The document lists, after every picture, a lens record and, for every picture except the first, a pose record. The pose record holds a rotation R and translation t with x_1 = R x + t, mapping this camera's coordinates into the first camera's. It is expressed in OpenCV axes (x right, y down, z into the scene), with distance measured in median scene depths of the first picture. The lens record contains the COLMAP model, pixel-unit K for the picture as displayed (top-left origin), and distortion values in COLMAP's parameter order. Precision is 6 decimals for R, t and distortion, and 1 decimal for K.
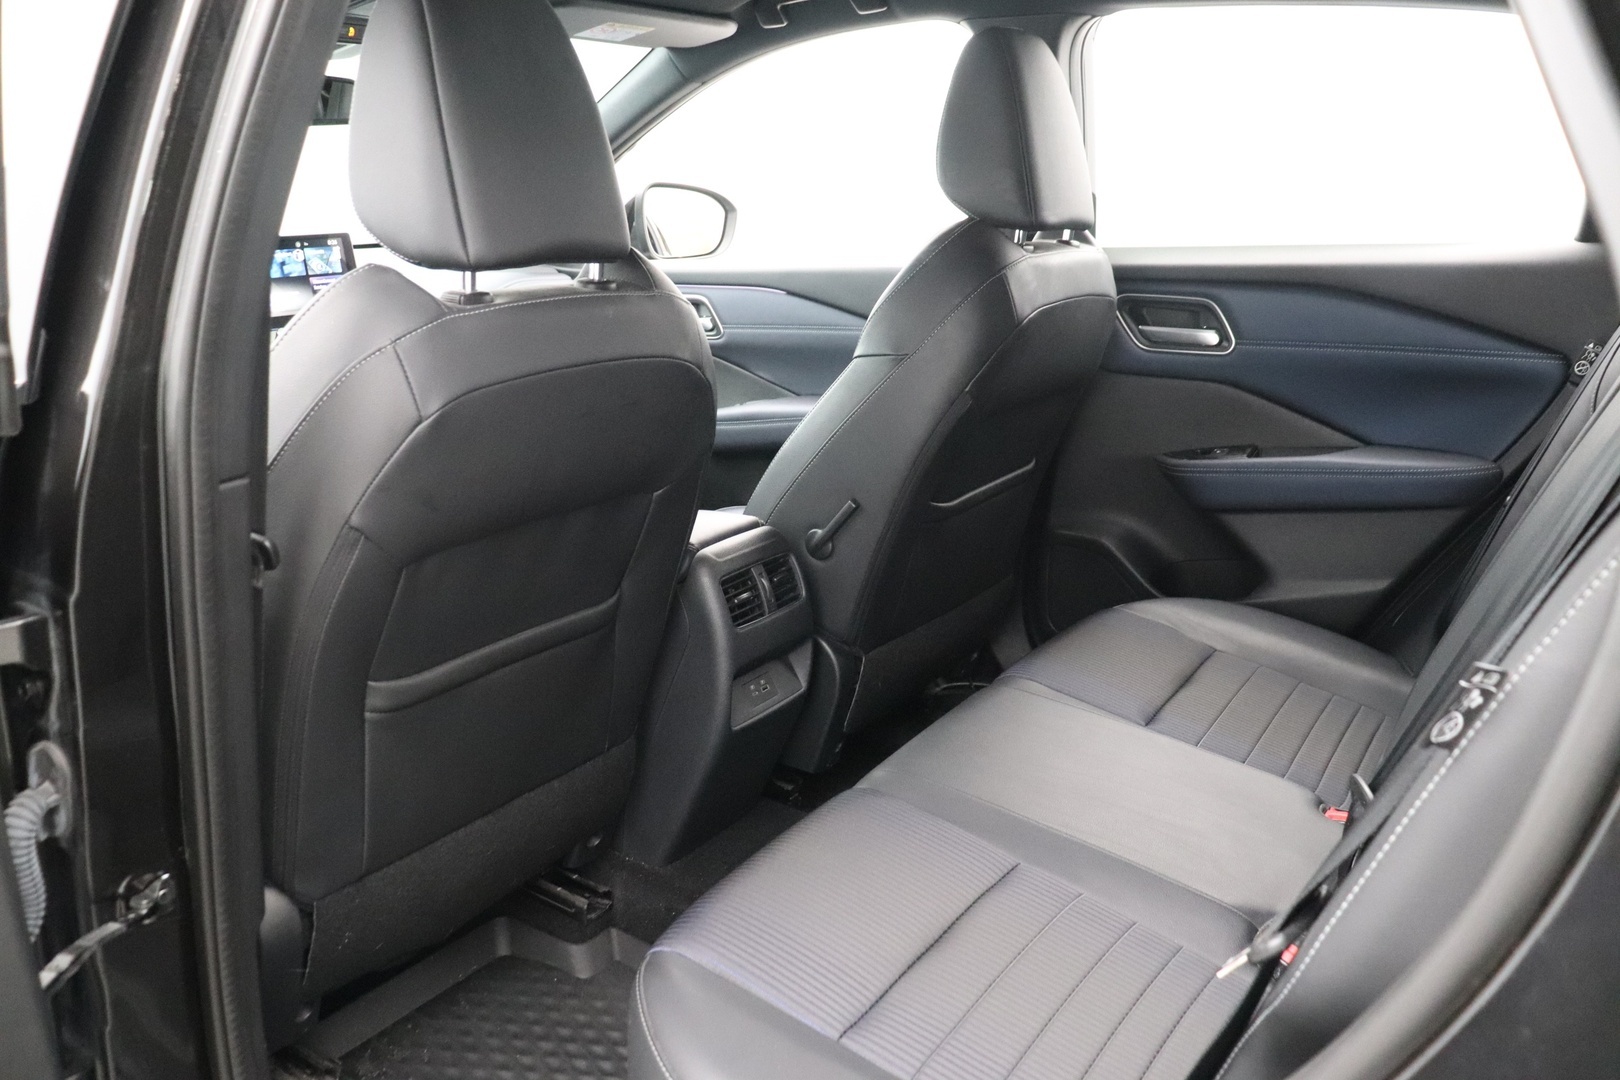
lens RADIAL K [[1313.3, 0, 810.0], [0, 1313.3, 540.0], [0, 0, 1]] dist [-0.191895, 0.142114]
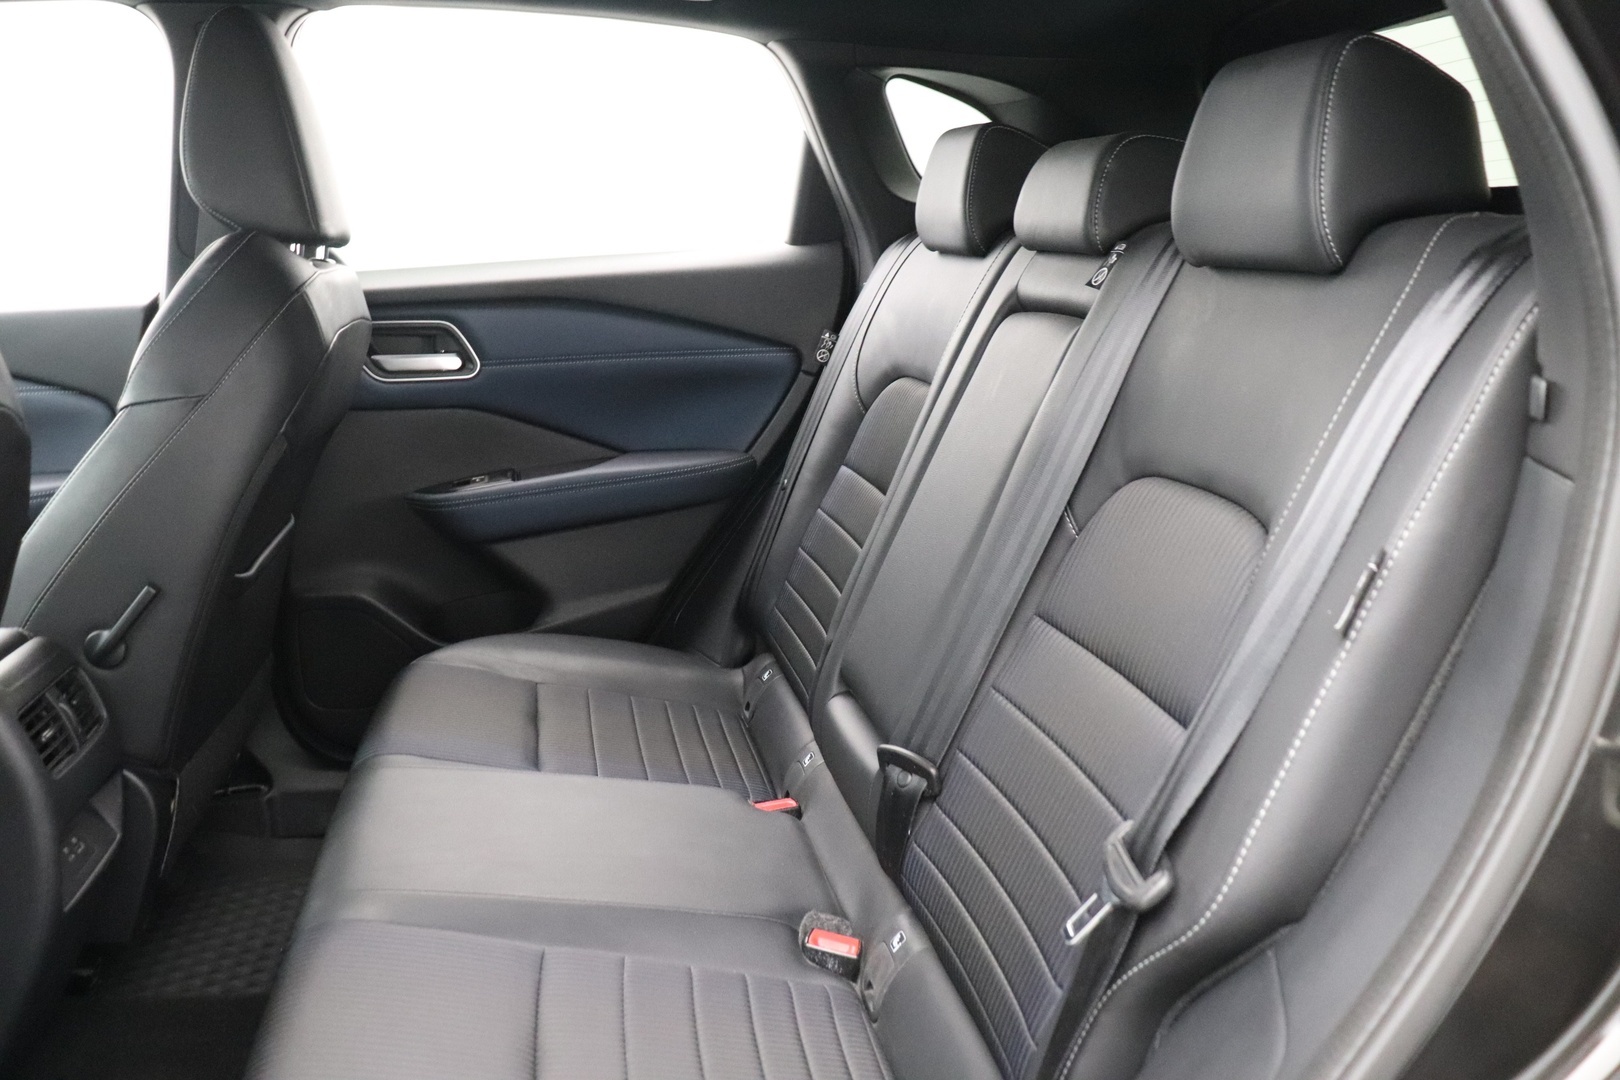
lens RADIAL K [[1313.3, 0, 810.0], [0, 1313.3, 540.0], [0, 0, 1]] dist [-0.191895, 0.142114]
pose [[0.718688, -0.140691, 0.680950, -0.176940], [0.171286, 0.984959, 0.022724, -0.005460], [-0.673906, 0.100305, 0.731977, 0.156206]]
